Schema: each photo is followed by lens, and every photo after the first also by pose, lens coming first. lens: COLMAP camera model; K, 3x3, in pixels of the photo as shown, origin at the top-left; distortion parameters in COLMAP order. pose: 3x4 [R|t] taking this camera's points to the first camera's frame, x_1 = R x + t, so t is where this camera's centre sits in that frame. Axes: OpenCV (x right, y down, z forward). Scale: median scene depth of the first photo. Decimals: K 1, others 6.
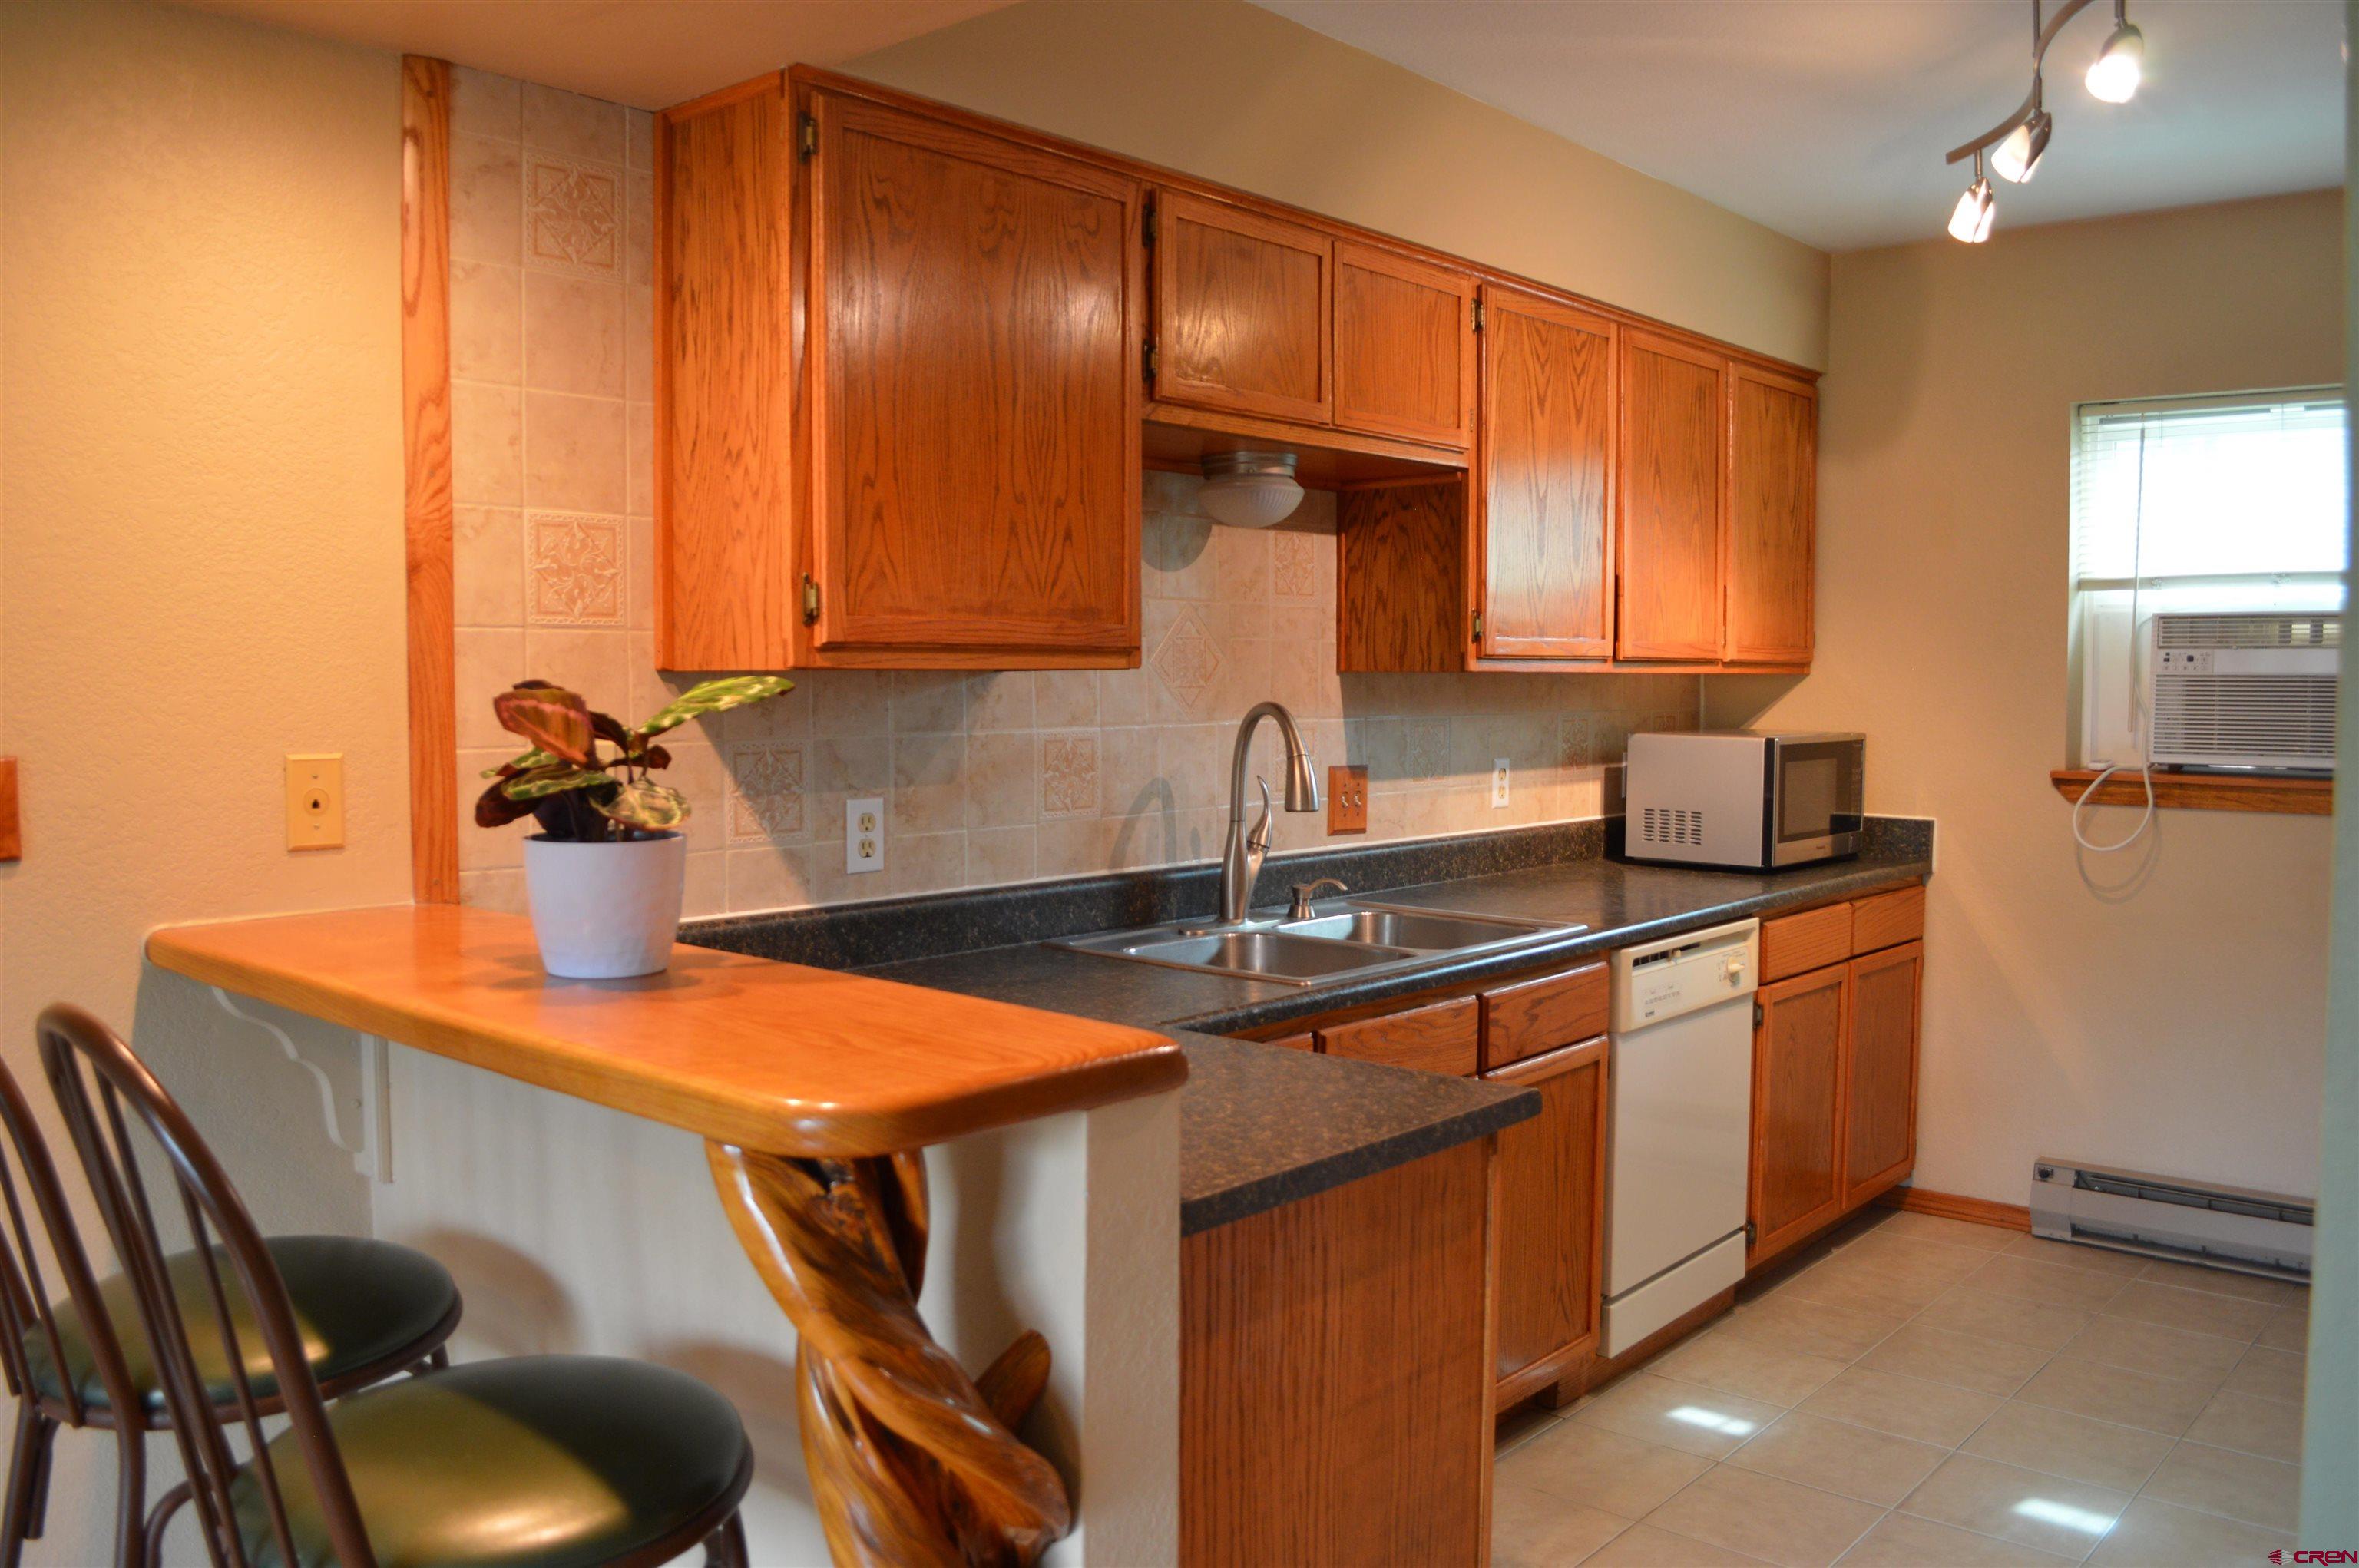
lens RADIAL K [[1881.6, 0, 1177.1], [0, 1881.6, 773.2], [0, 0, 1]] dist [-0.071727, -0.001976]
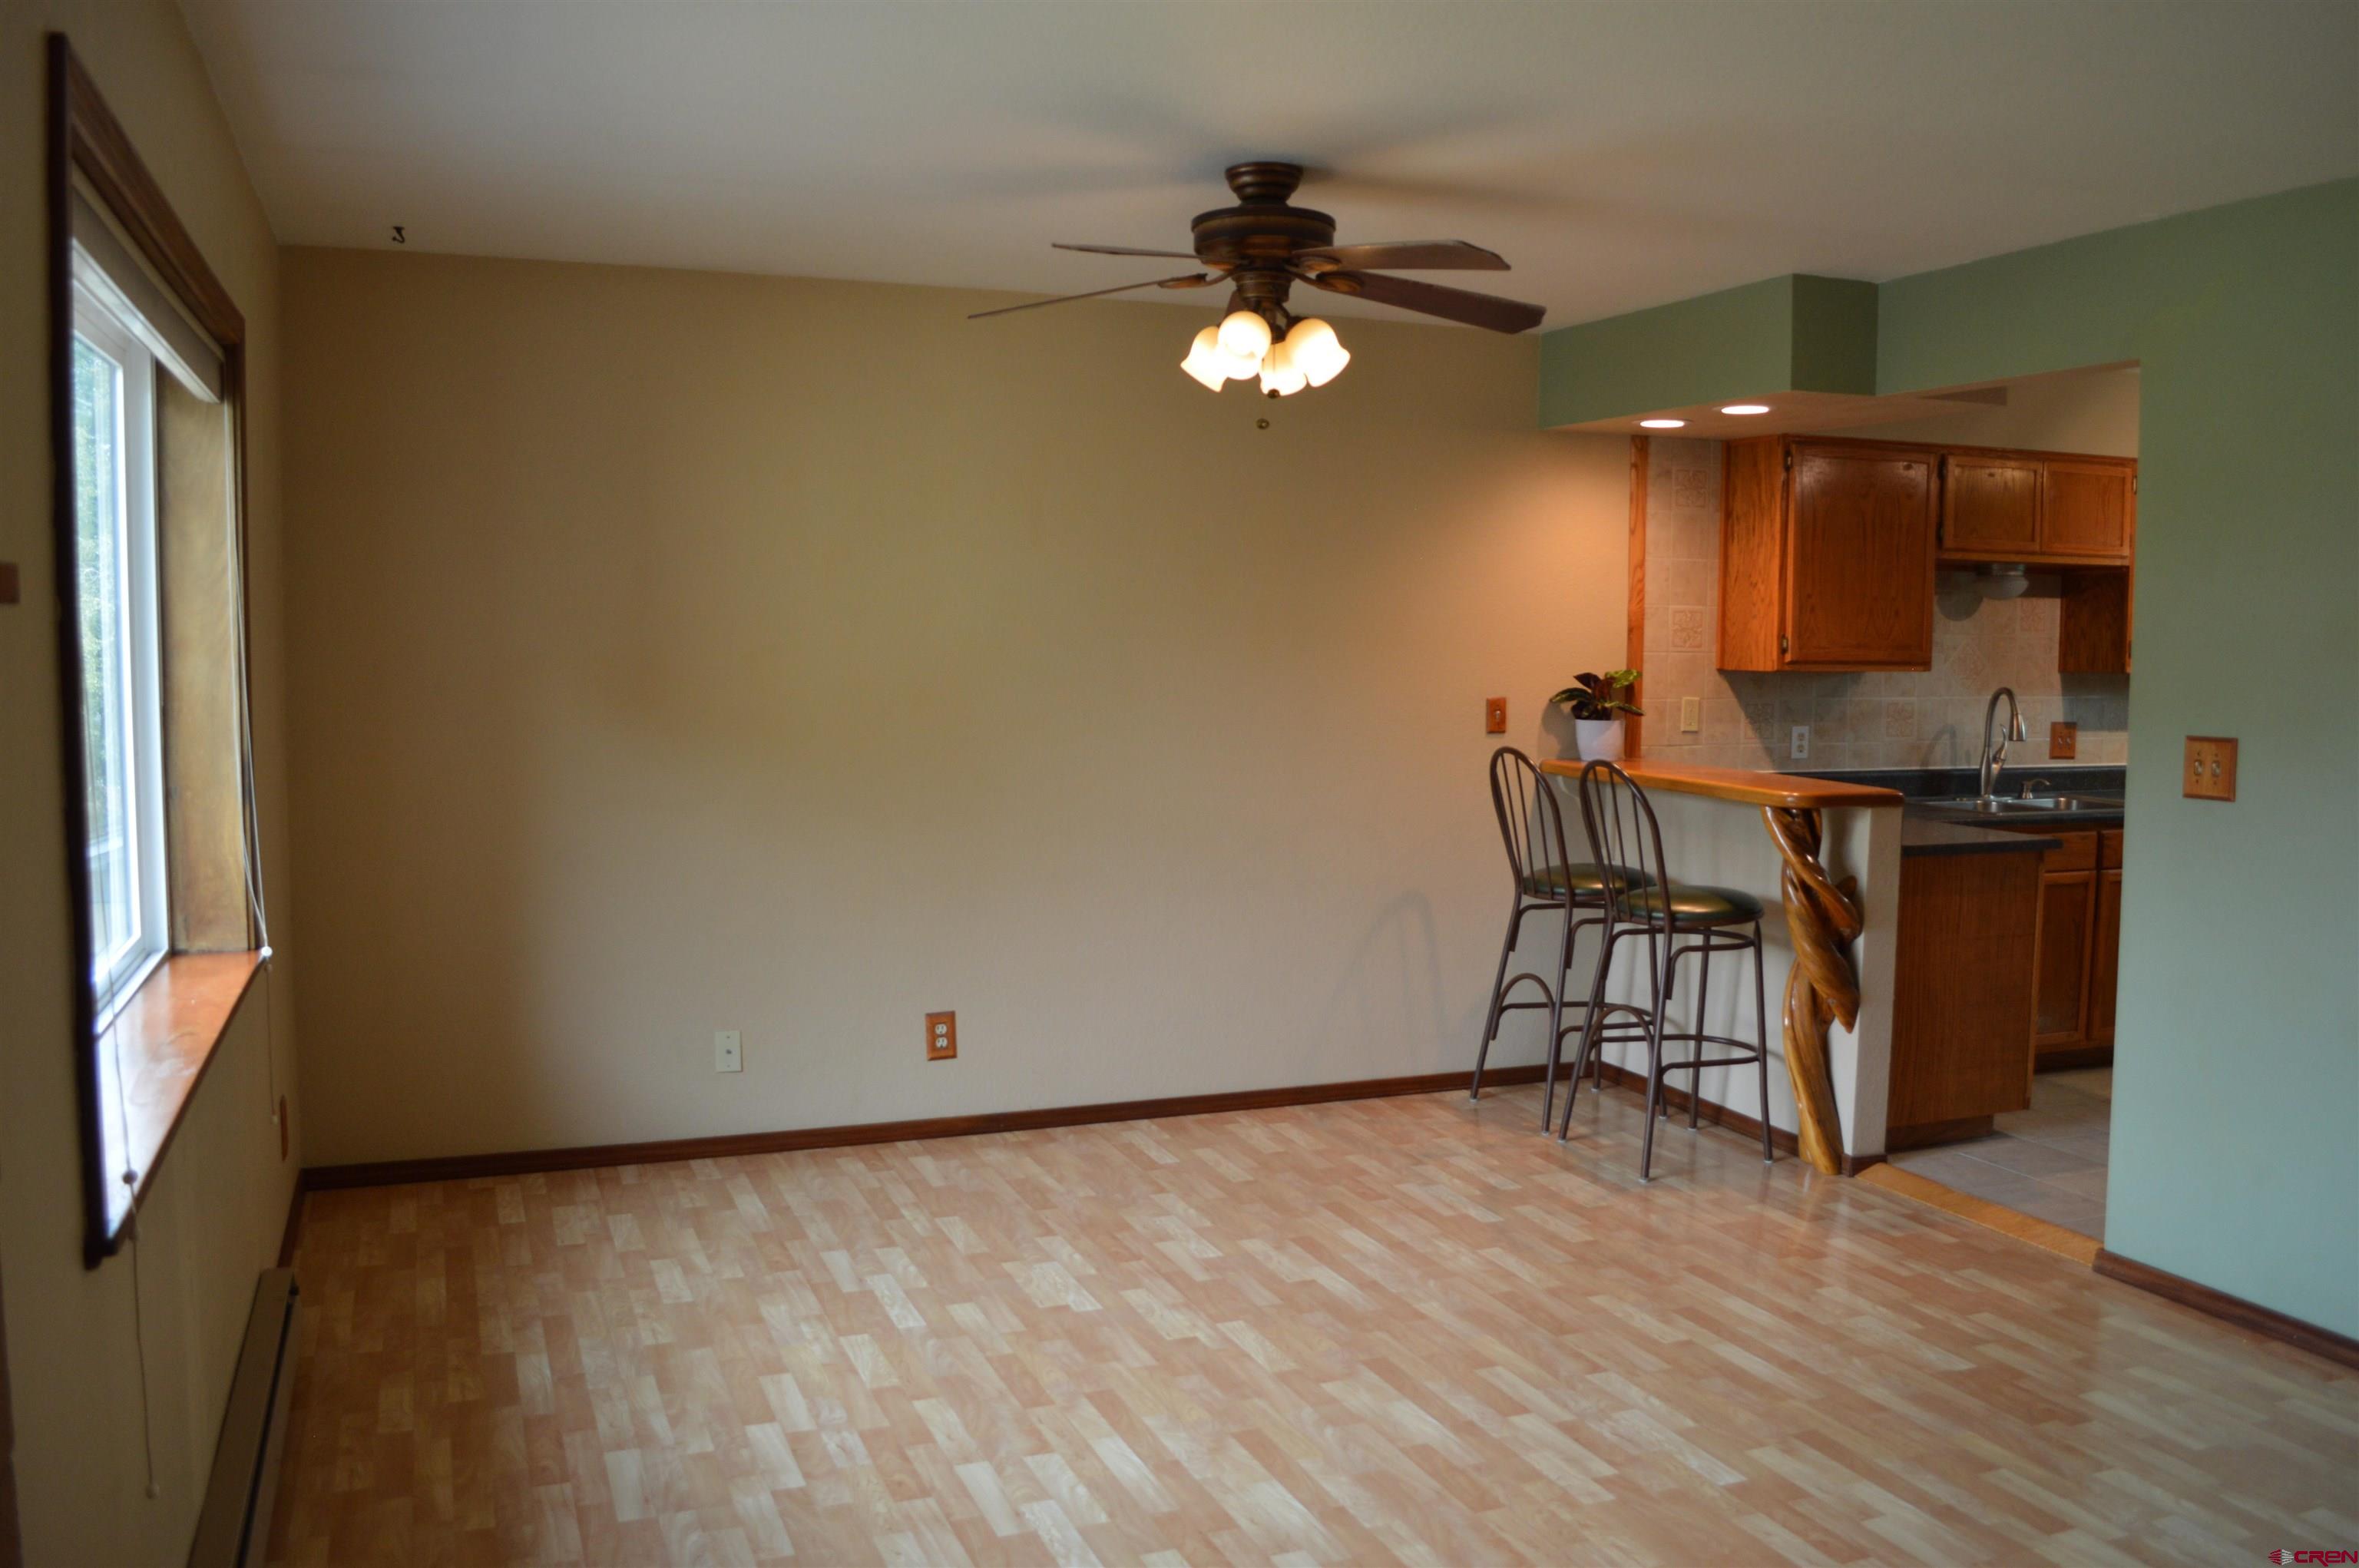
lens RADIAL K [[1881.6, 0, 1181.3], [0, 1881.6, 773.3], [0, 0, 1]] dist [-0.071727, -0.001976]
pose [[0.890495, 0.042409, -0.453013, 0.193629], [-0.033483, 0.999055, 0.027709, 0.033143], [0.453760, -0.009507, 0.891073, -1.366949]]
